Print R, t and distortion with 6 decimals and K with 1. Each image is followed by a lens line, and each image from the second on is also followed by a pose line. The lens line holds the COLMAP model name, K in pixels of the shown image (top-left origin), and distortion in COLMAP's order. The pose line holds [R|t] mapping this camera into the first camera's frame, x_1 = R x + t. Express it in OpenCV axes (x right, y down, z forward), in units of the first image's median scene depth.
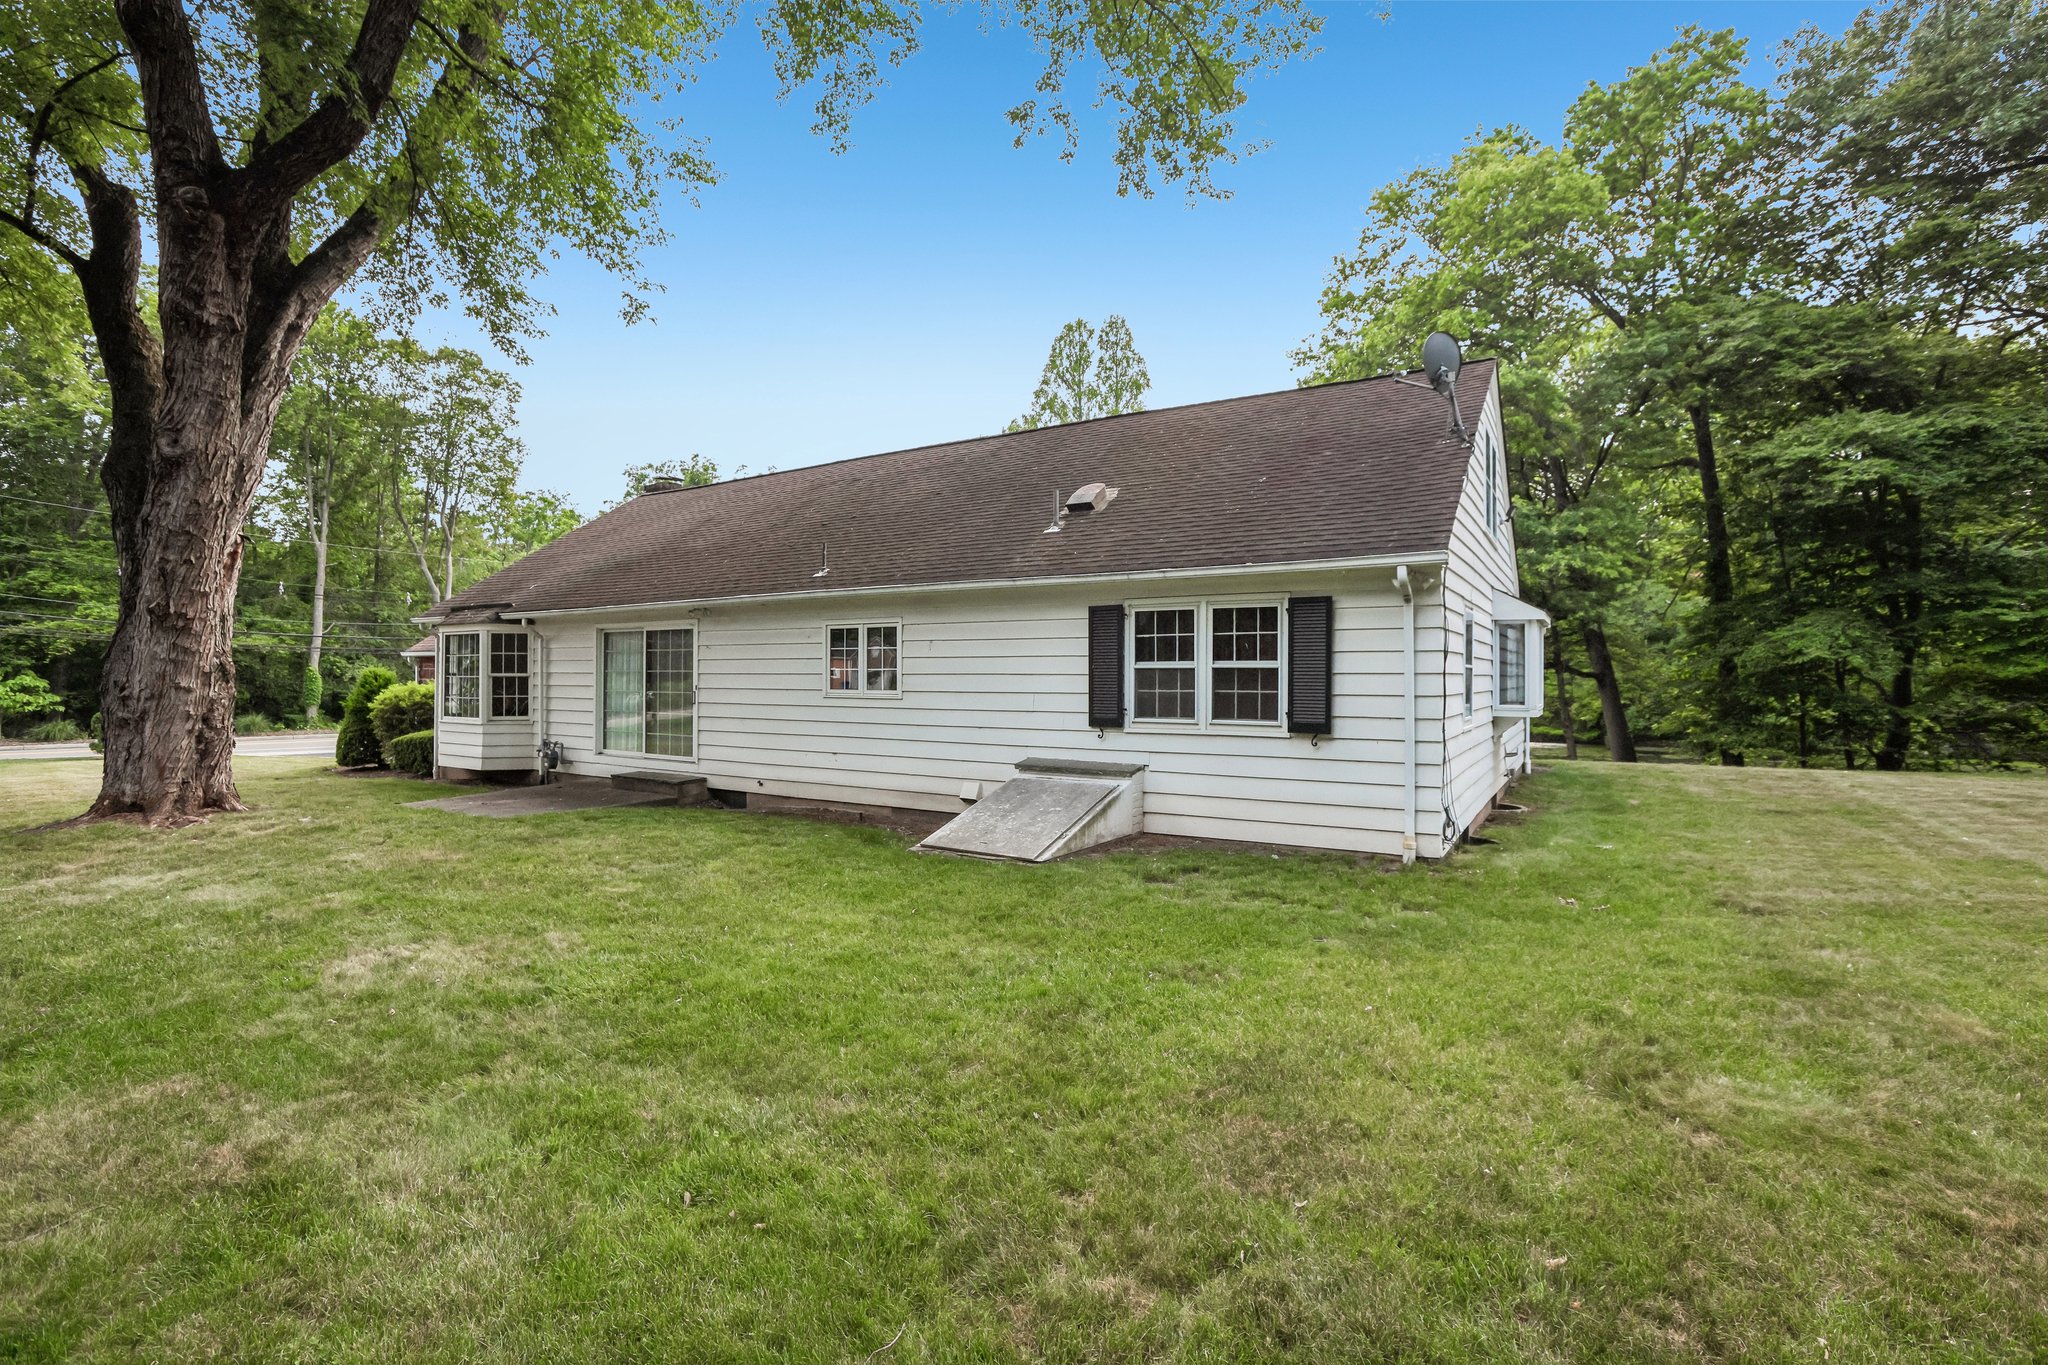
lens RADIAL K [[941.6, 0, 1018.7], [0, 941.6, 666.9], [0, 0, 1]] dist [-0.064571, 0.028712]
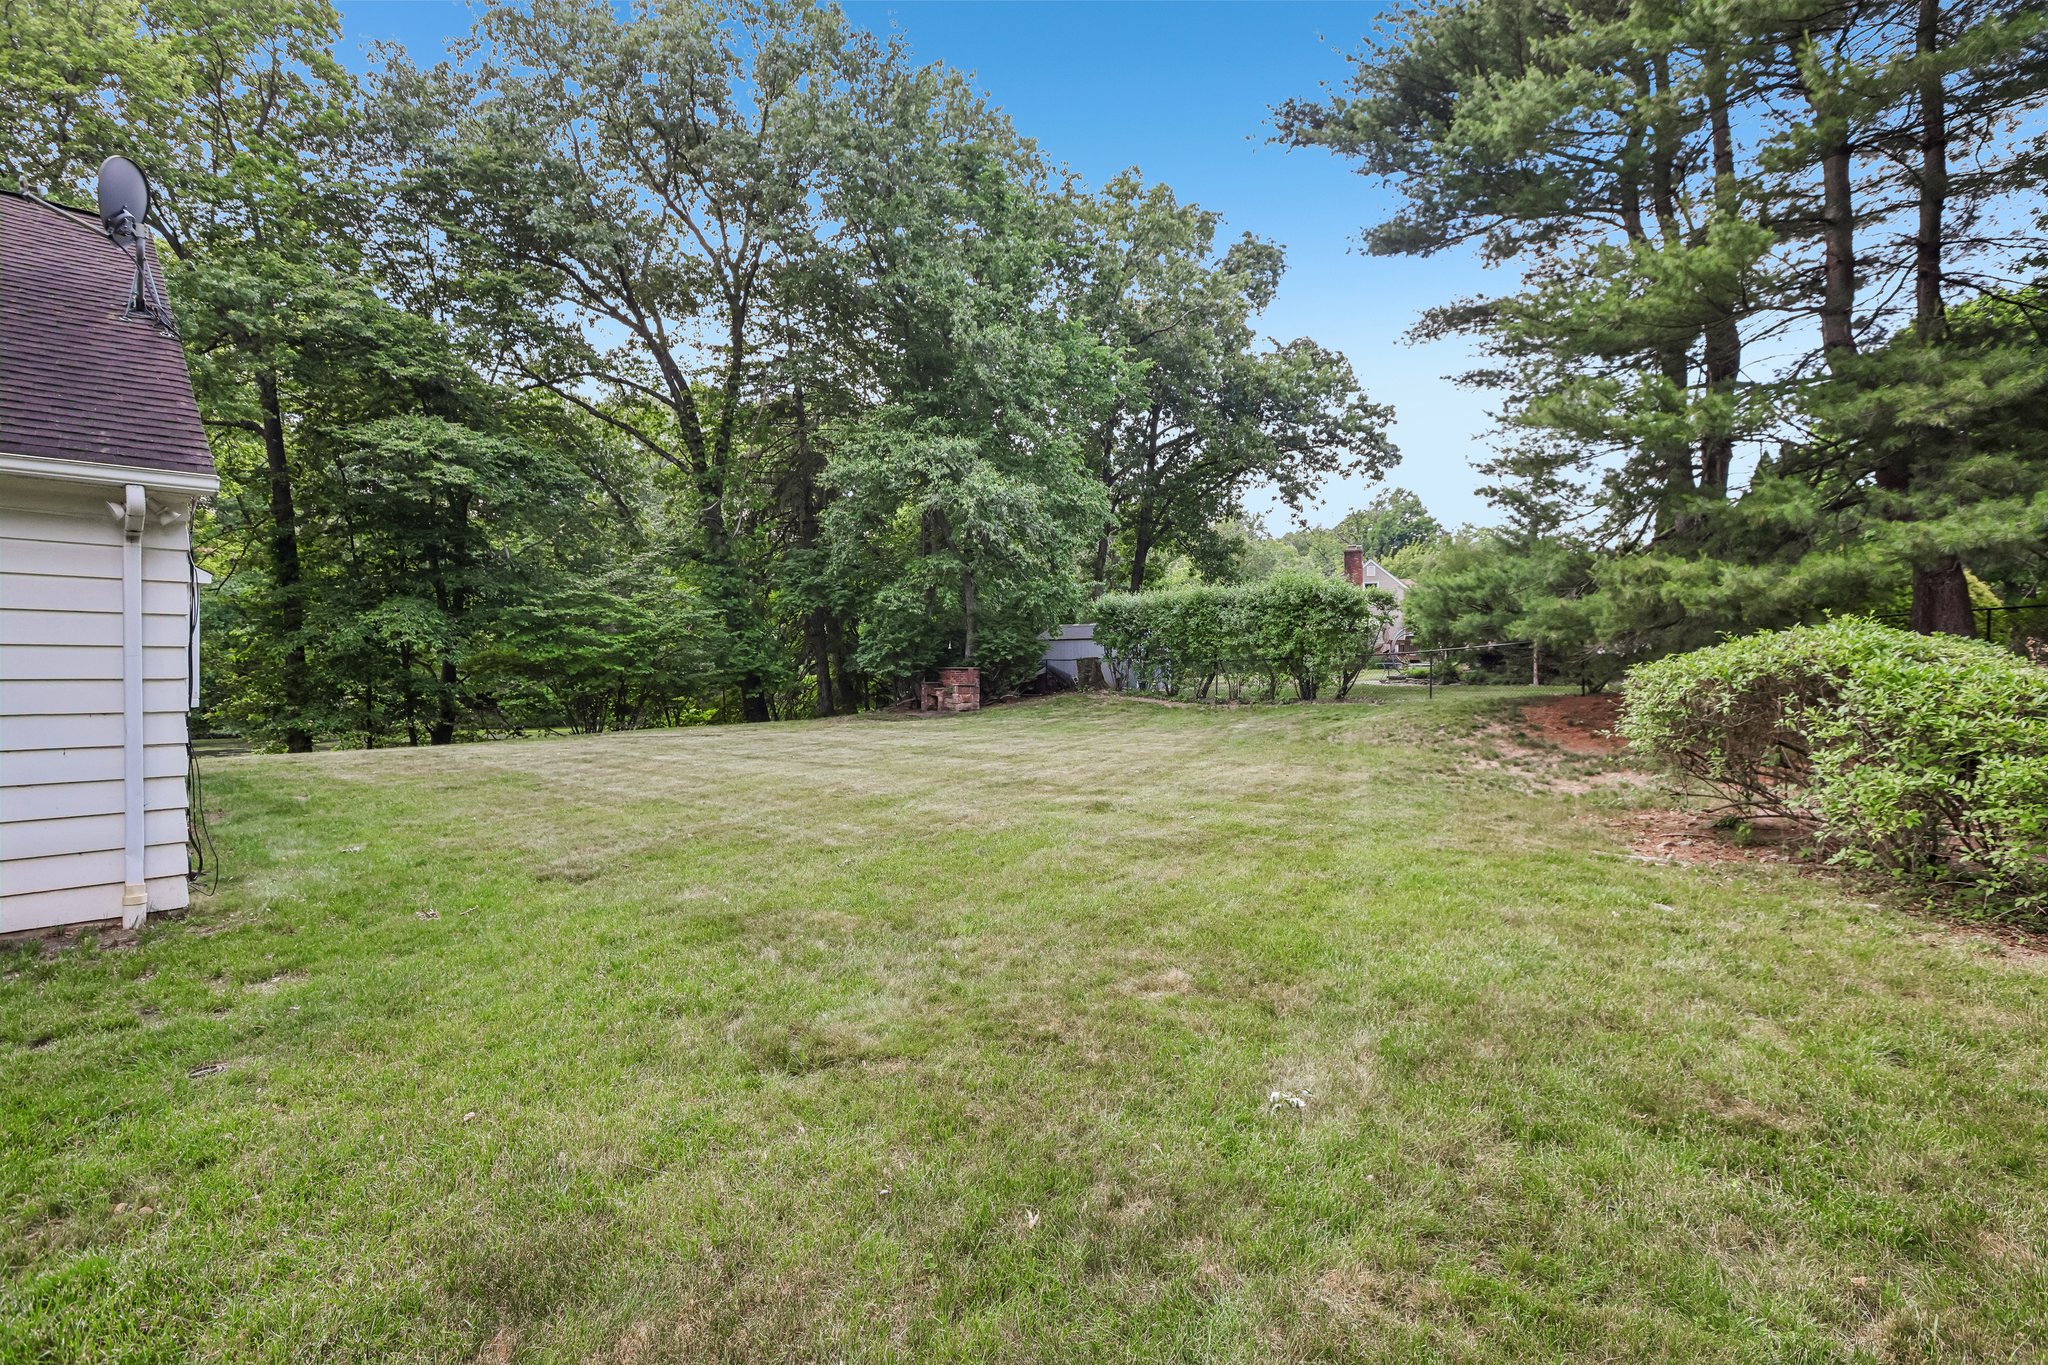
lens RADIAL K [[941.6, 0, 1018.7], [0, 941.6, 666.9], [0, 0, 1]] dist [-0.064571, 0.028712]
pose [[0.162806, -0.001269, 0.986657, -0.064715], [-0.013406, 0.999904, 0.003498, 0.005367], [-0.986567, -0.013797, 0.162773, 0.129689]]
